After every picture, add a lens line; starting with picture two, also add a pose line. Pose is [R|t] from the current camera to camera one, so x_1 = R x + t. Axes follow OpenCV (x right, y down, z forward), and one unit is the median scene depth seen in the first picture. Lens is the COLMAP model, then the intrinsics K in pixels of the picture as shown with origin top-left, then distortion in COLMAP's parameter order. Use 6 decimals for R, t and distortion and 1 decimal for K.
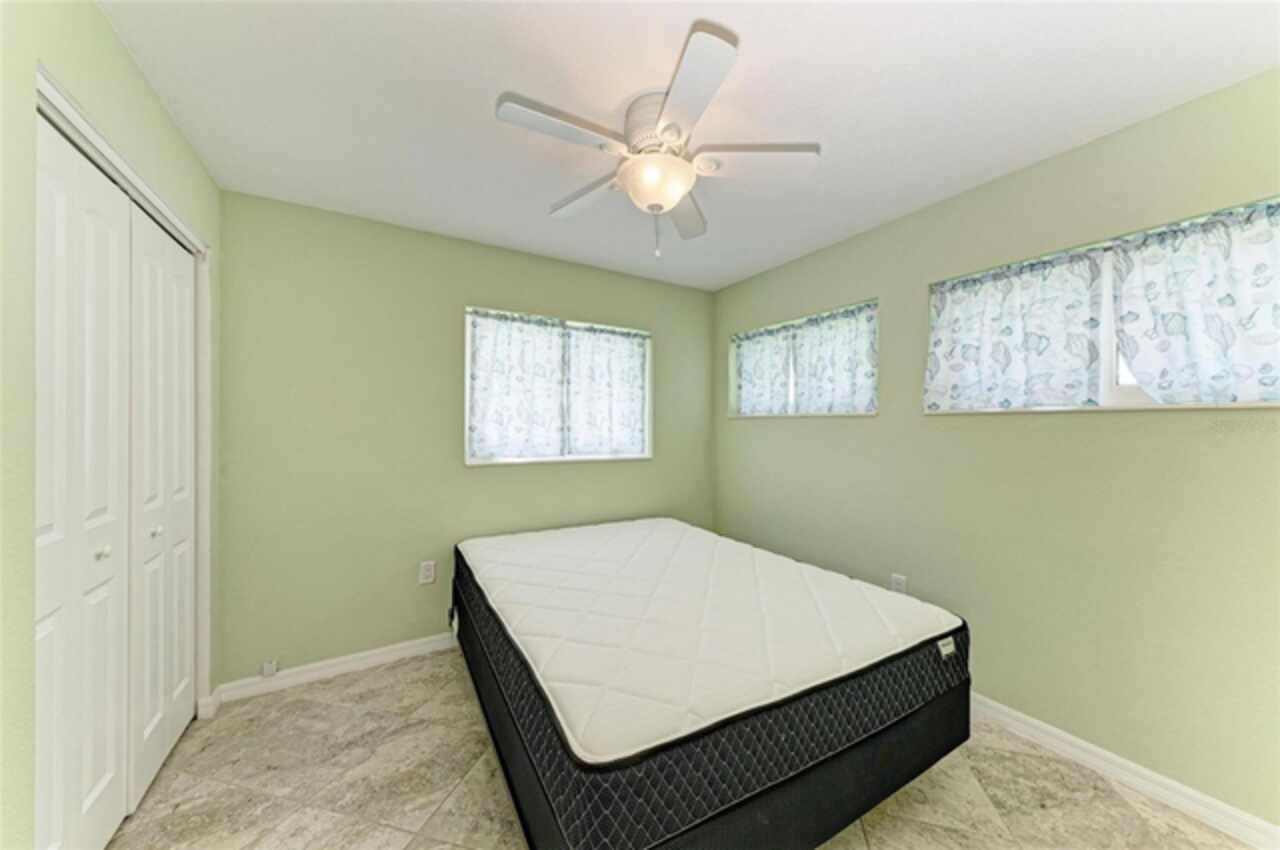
lens RADIAL K [[449.9, 0, 640.0], [0, 449.9, 425.0], [0, 0, 1]] dist [-0.000272, -0.000040]
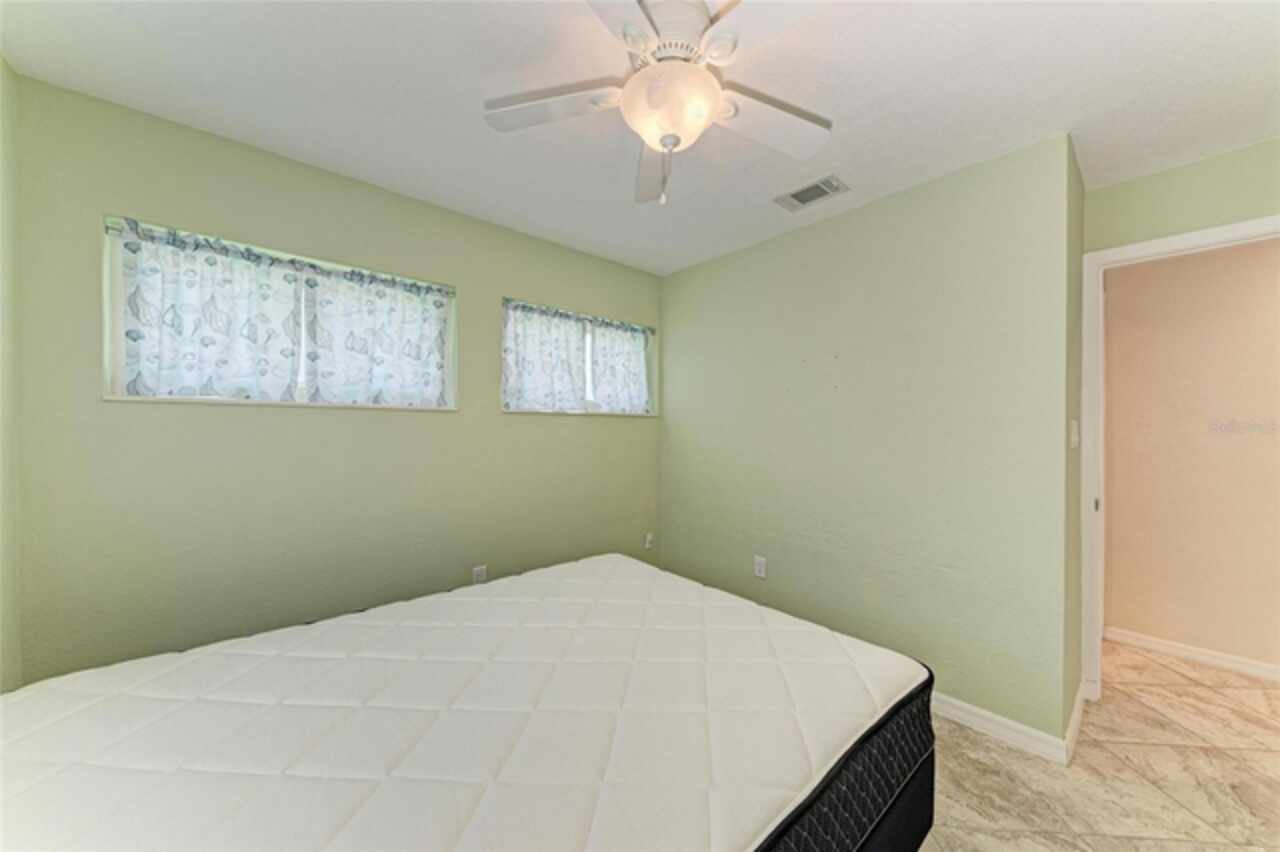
lens RADIAL K [[451.2, 0, 640.4], [0, 451.2, 428.9], [0, 0, 1]] dist [0.017049, -0.007099]
pose [[-0.207829, -0.011740, 0.978095, -0.479457], [-0.009466, 0.999905, 0.009991, 0.002972], [-0.978119, -0.007182, -0.207920, 0.797965]]
